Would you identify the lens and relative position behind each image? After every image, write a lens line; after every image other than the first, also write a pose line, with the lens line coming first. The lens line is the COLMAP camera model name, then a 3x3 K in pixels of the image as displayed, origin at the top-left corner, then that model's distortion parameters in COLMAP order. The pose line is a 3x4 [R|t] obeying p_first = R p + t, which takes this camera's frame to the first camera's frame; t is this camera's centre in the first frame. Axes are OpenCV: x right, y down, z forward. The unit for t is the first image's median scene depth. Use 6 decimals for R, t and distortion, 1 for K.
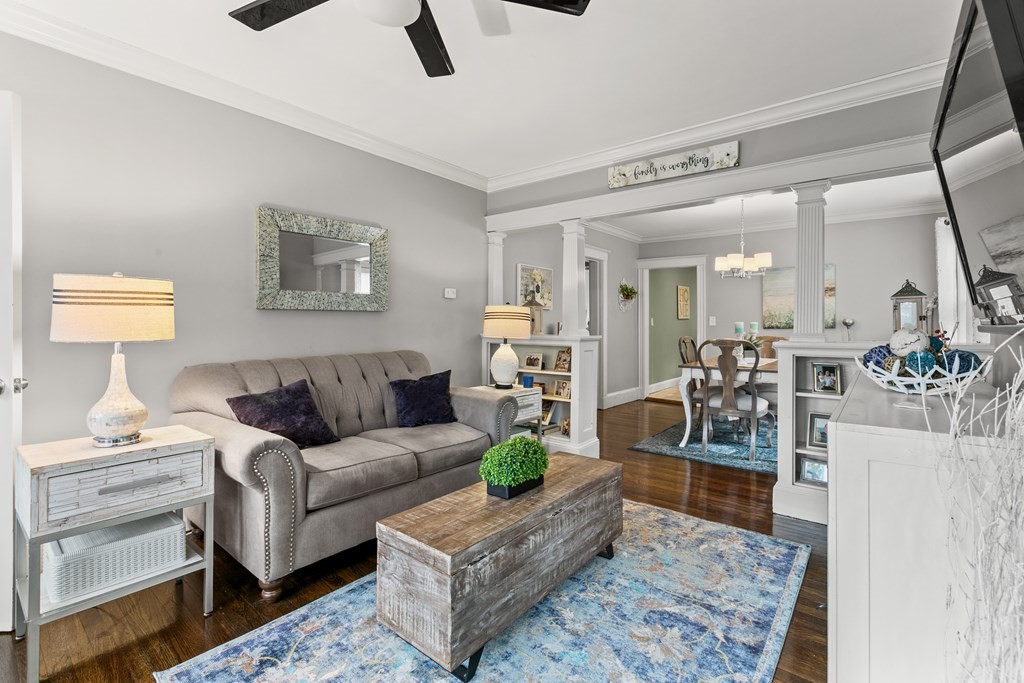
lens RADIAL K [[471.5, 0, 510.8], [0, 471.5, 315.9], [0, 0, 1]] dist [-0.000488, -0.000517]
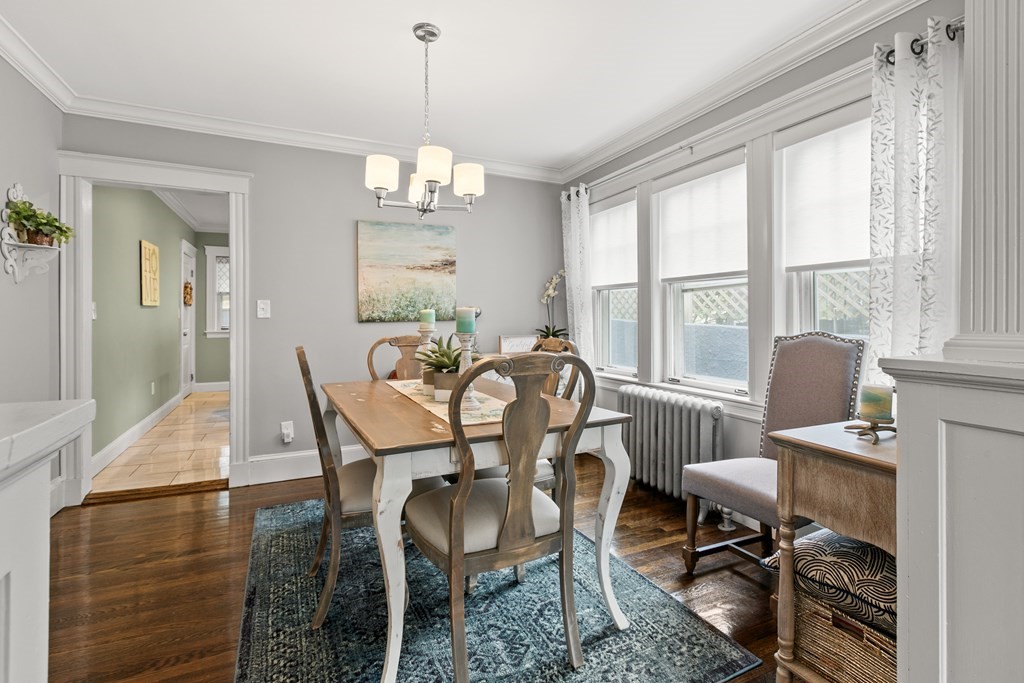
lens RADIAL K [[471.5, 0, 510.8], [0, 471.5, 315.9], [0, 0, 1]] dist [-0.000488, -0.000517]
pose [[0.428747, -0.000896, 0.903424, 0.081147], [-0.012279, 0.999901, 0.006819, 0.011684], [-0.903341, -0.014017, 0.428694, 0.524876]]
